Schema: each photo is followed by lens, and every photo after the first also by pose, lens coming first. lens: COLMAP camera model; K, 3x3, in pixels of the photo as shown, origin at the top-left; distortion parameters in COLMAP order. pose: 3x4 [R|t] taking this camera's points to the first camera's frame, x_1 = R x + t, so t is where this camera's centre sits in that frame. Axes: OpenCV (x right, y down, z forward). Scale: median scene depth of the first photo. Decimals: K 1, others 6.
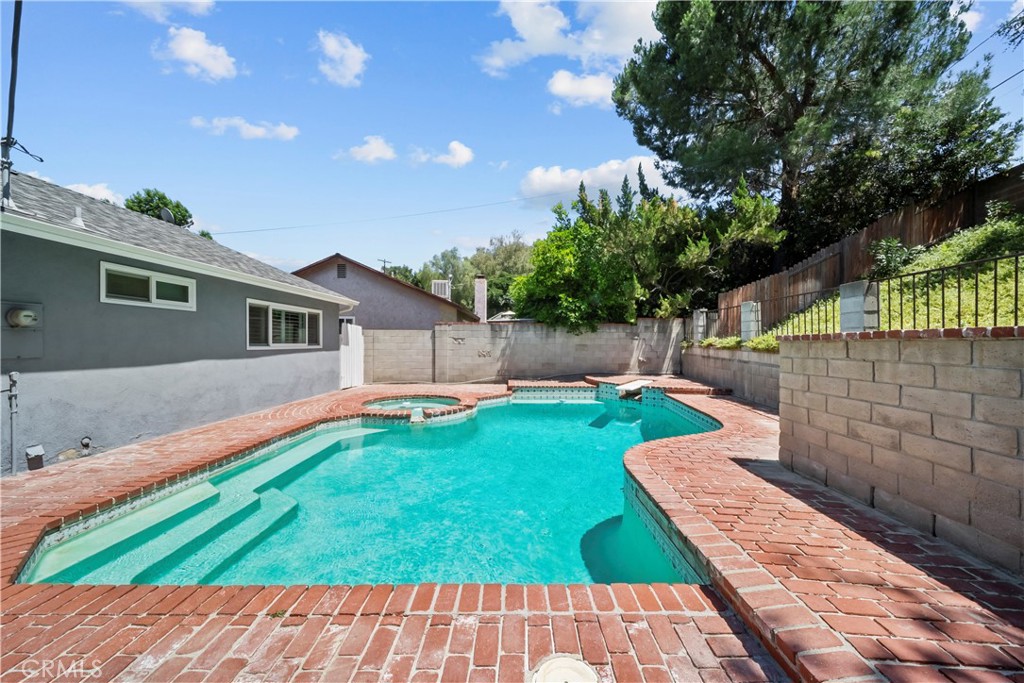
lens RADIAL K [[363.2, 0, 518.5], [0, 363.2, 347.5], [0, 0, 1]] dist [-0.000669, -0.000005]
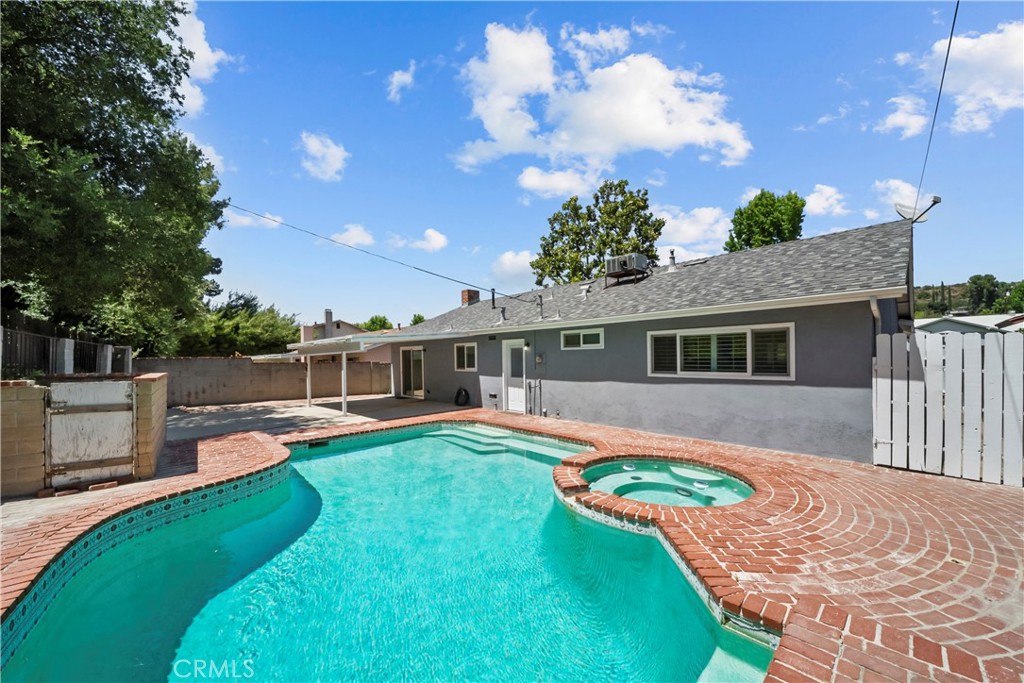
lens RADIAL K [[378.6, 0, 510.5], [0, 378.6, 360.5], [0, 0, 1]] dist [0.000356, -0.000101]
pose [[-0.730233, 0.011347, -0.683104, 0.237312], [0.001901, 0.999892, 0.014577, -0.037322], [0.683196, 0.009346, -0.730175, 0.951168]]
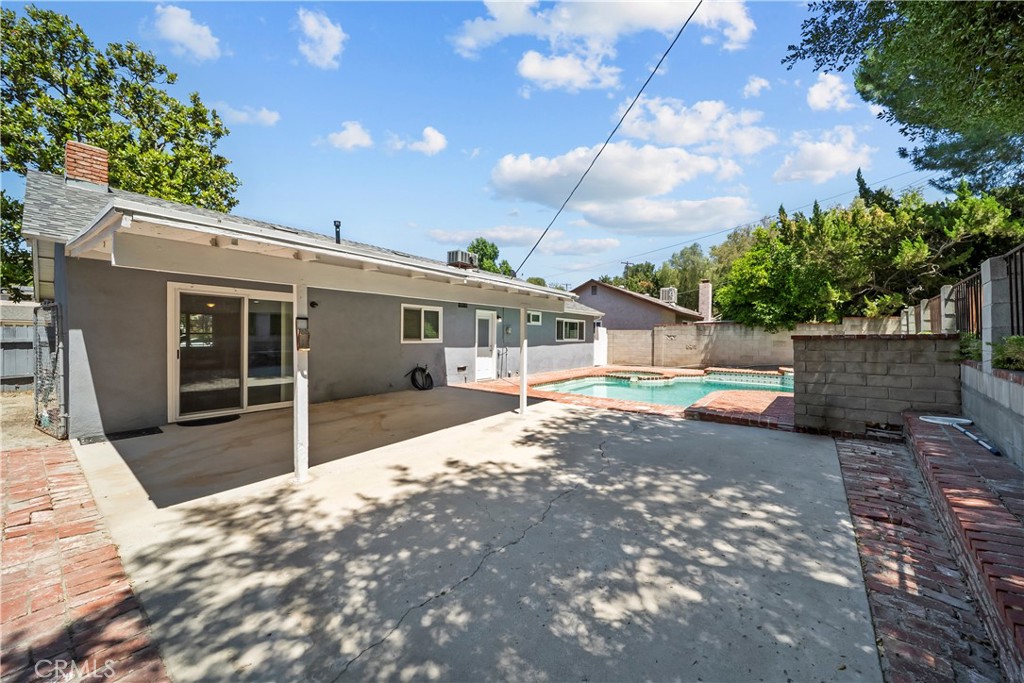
lens RADIAL K [[363.2, 0, 518.5], [0, 363.2, 347.5], [0, 0, 1]] dist [-0.000669, -0.000005]
pose [[0.800345, 0.021681, -0.599148, 0.219374], [-0.014170, 0.999751, 0.017249, 0.004655], [0.599372, -0.005315, 0.800453, -0.513159]]
